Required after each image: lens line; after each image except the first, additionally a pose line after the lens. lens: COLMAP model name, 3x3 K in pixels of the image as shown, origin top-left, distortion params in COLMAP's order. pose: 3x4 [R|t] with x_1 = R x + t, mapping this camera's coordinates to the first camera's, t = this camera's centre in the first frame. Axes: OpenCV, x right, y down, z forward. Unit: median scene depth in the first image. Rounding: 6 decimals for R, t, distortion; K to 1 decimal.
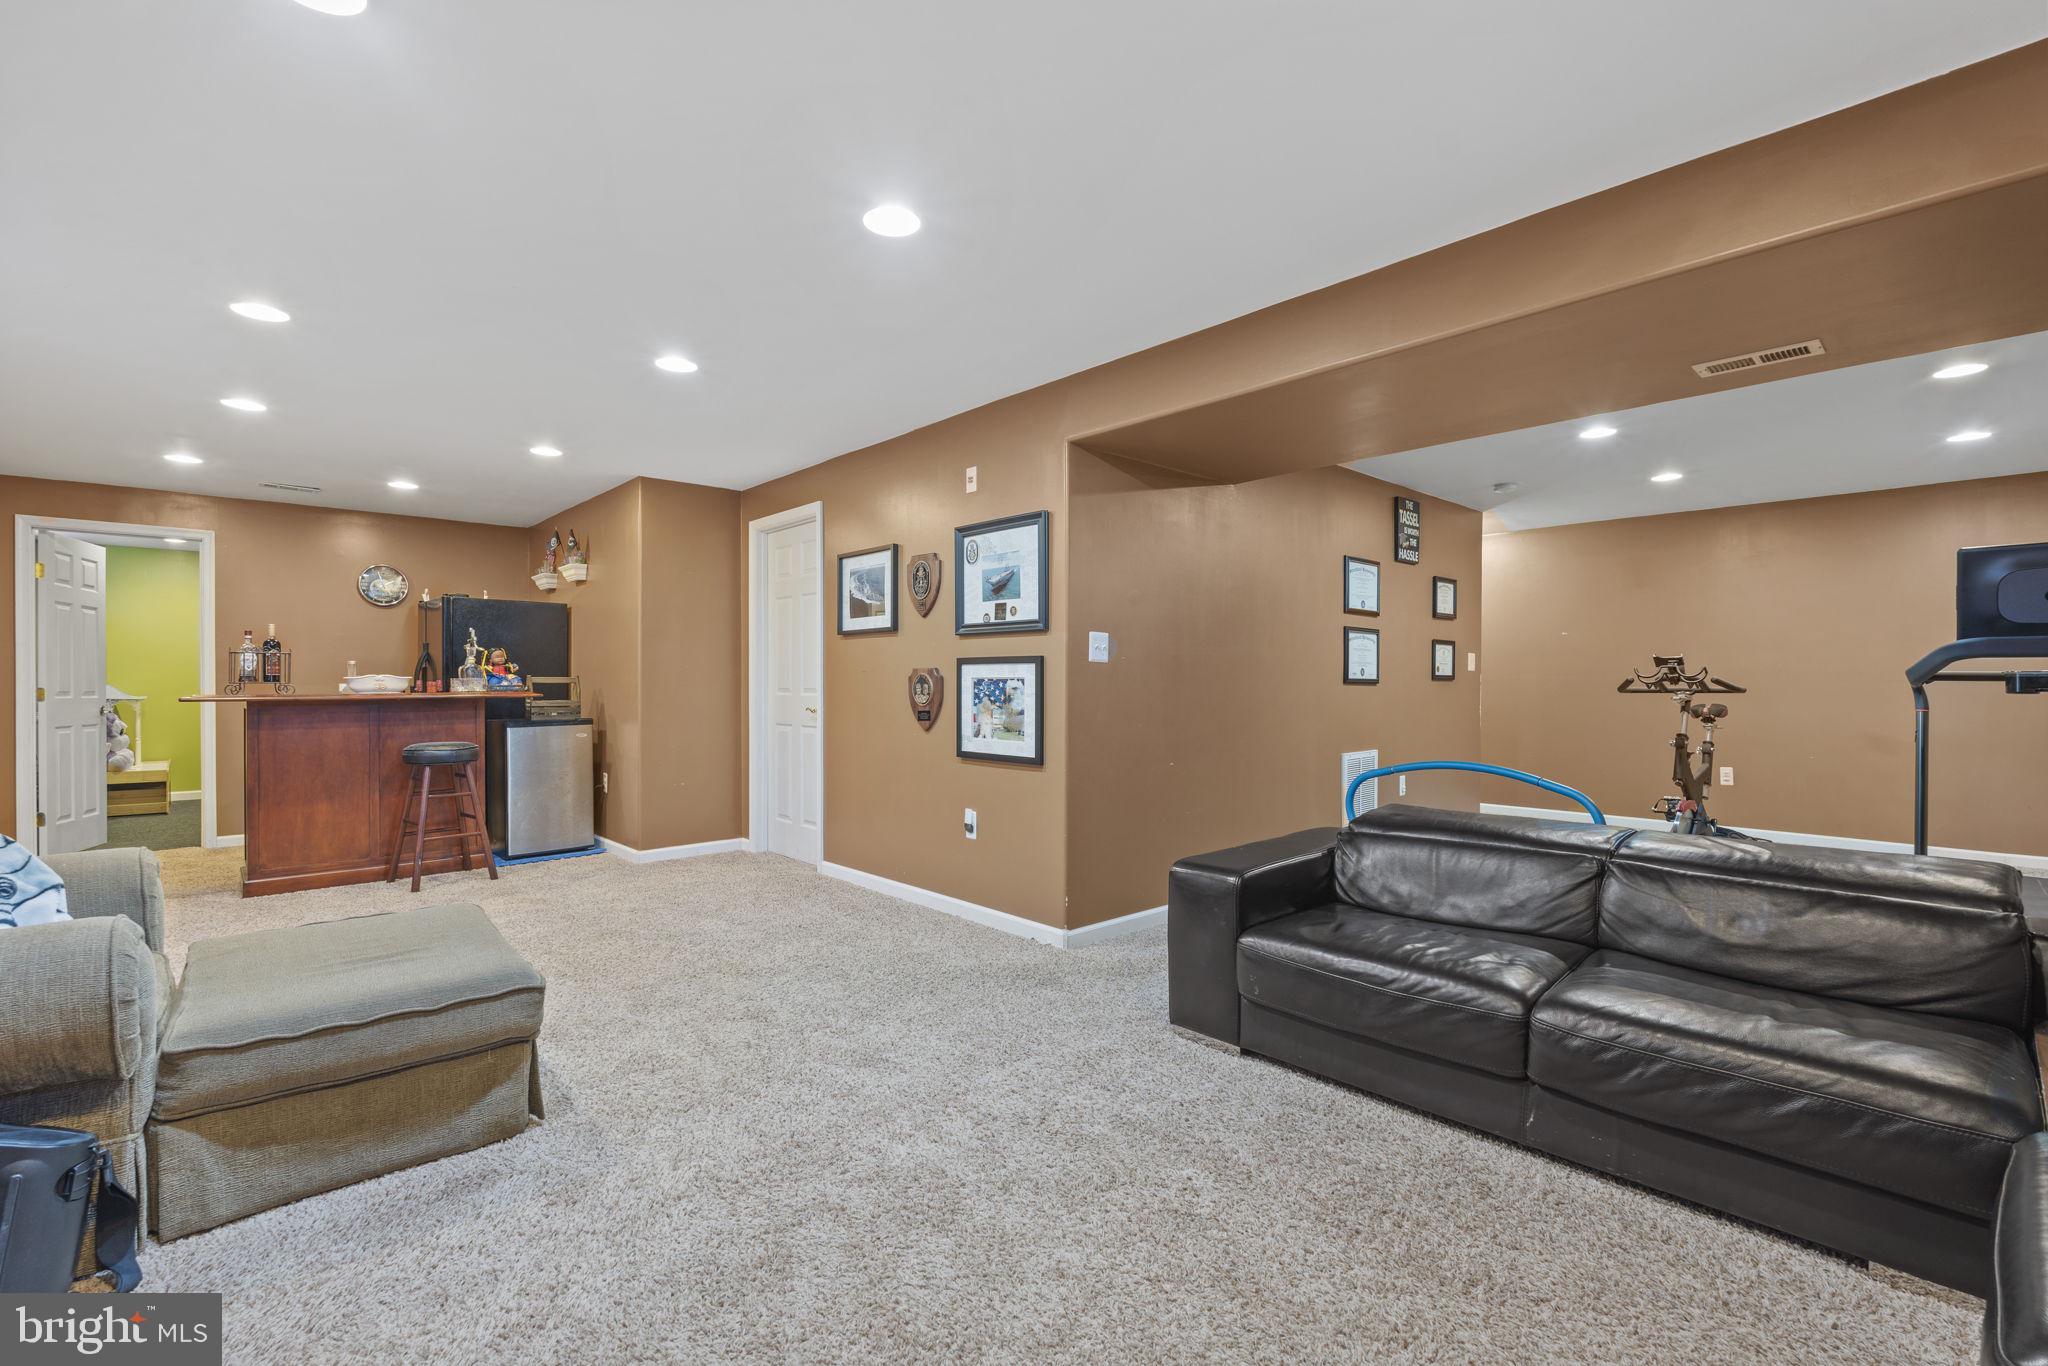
lens RADIAL K [[907.9, 0, 1031.1], [0, 907.9, 683.8], [0, 0, 1]] dist [-0.001734, -0.000564]
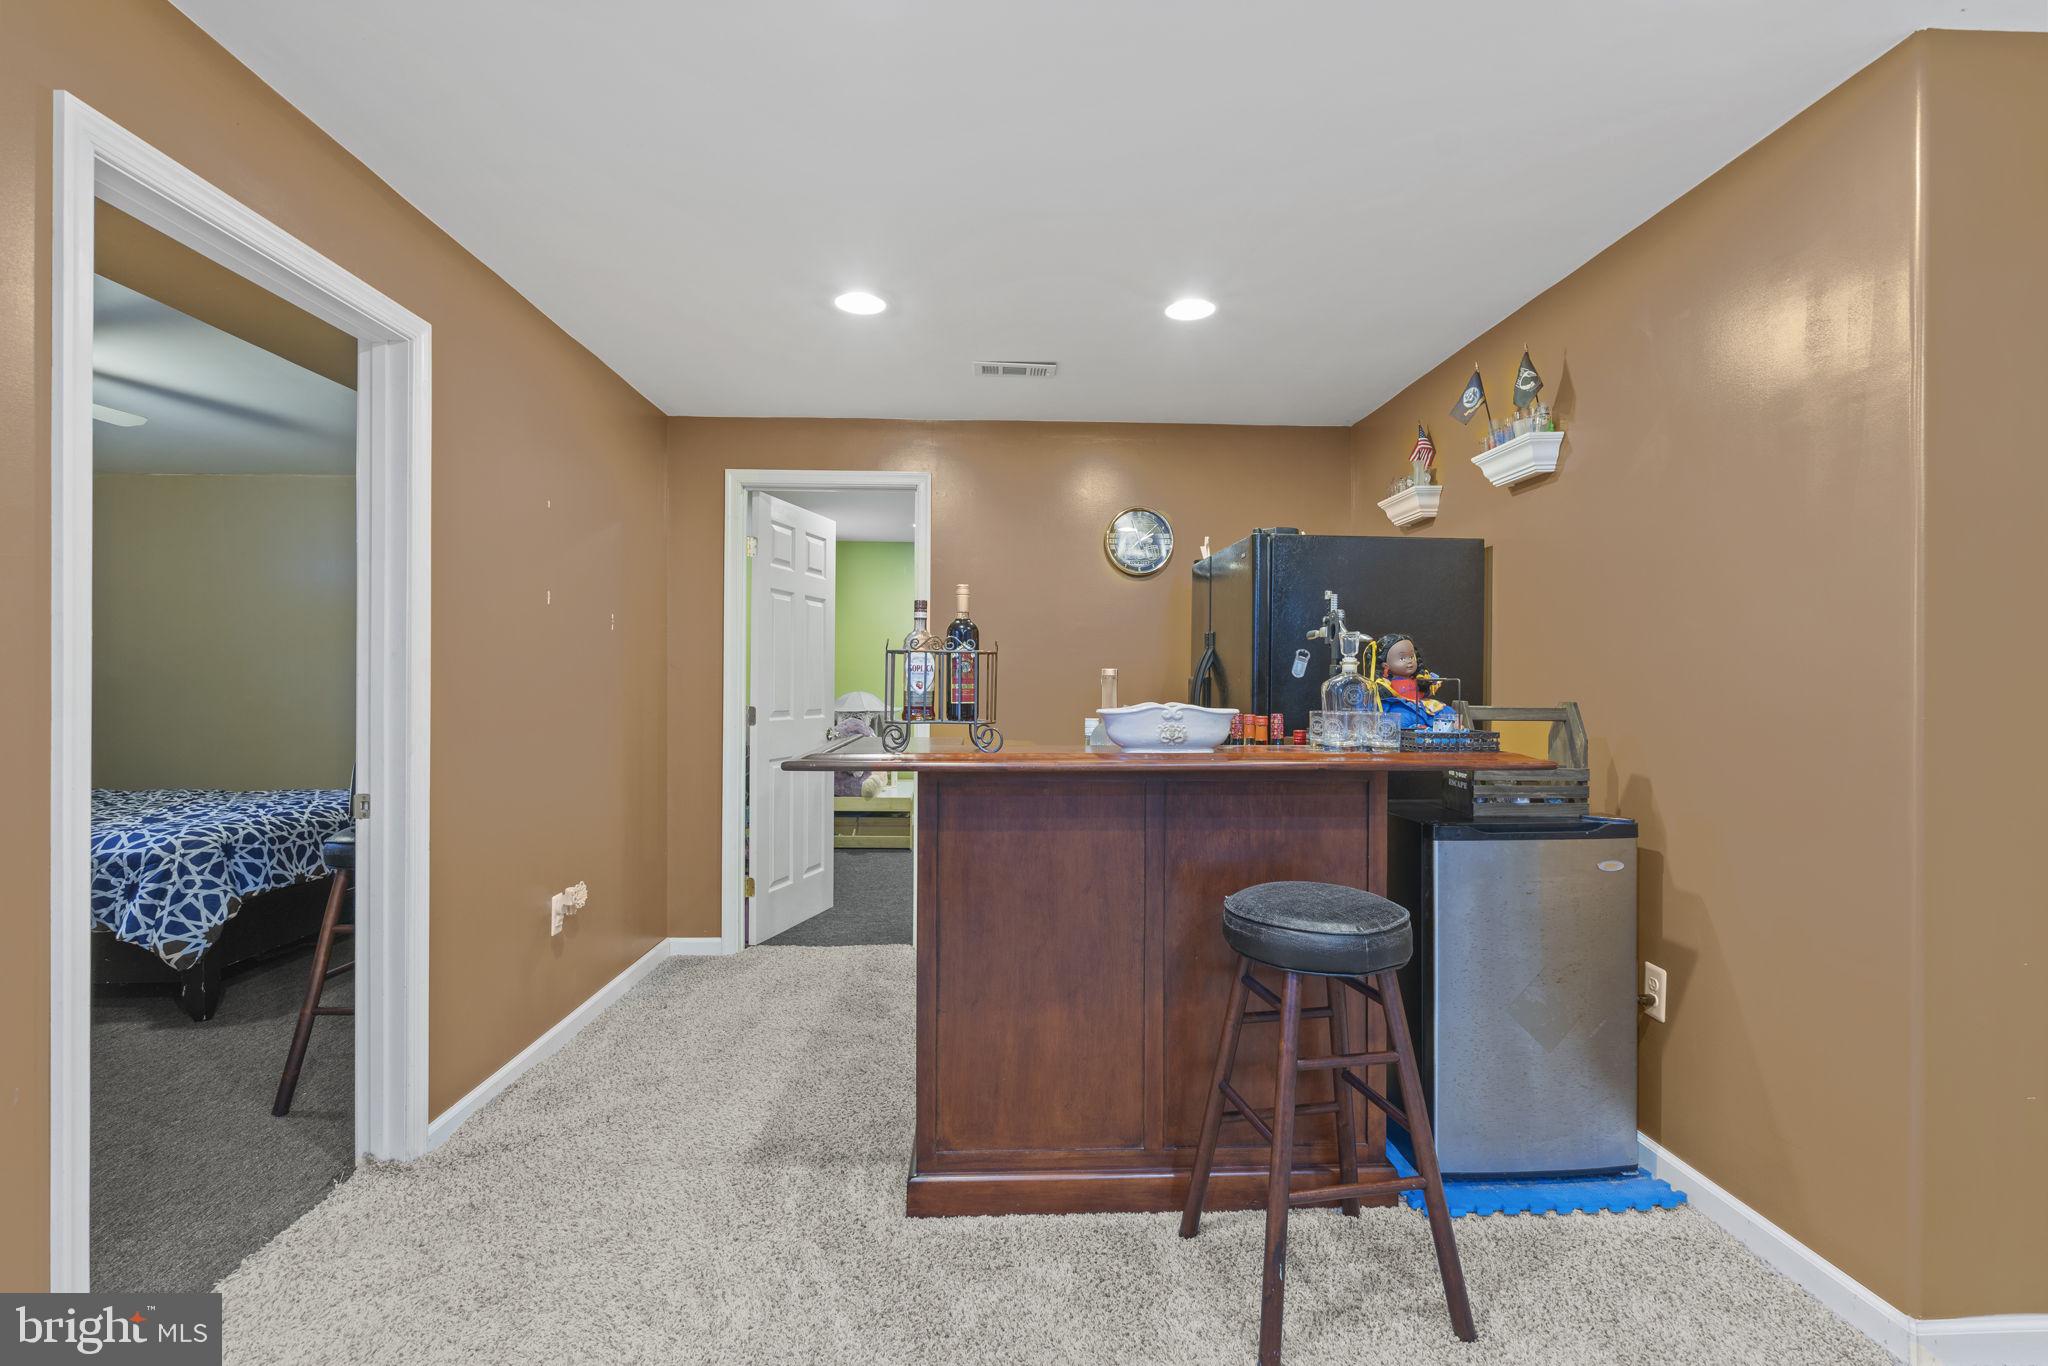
lens RADIAL K [[907.9, 0, 1027.2], [0, 907.9, 680.4], [0, 0, 1]] dist [-0.001734, -0.000564]
pose [[0.765892, 0.003880, -0.642958, -0.464367], [-0.007583, 0.999967, -0.002999, -0.016817], [0.642925, 0.007173, 0.765896, 0.596463]]
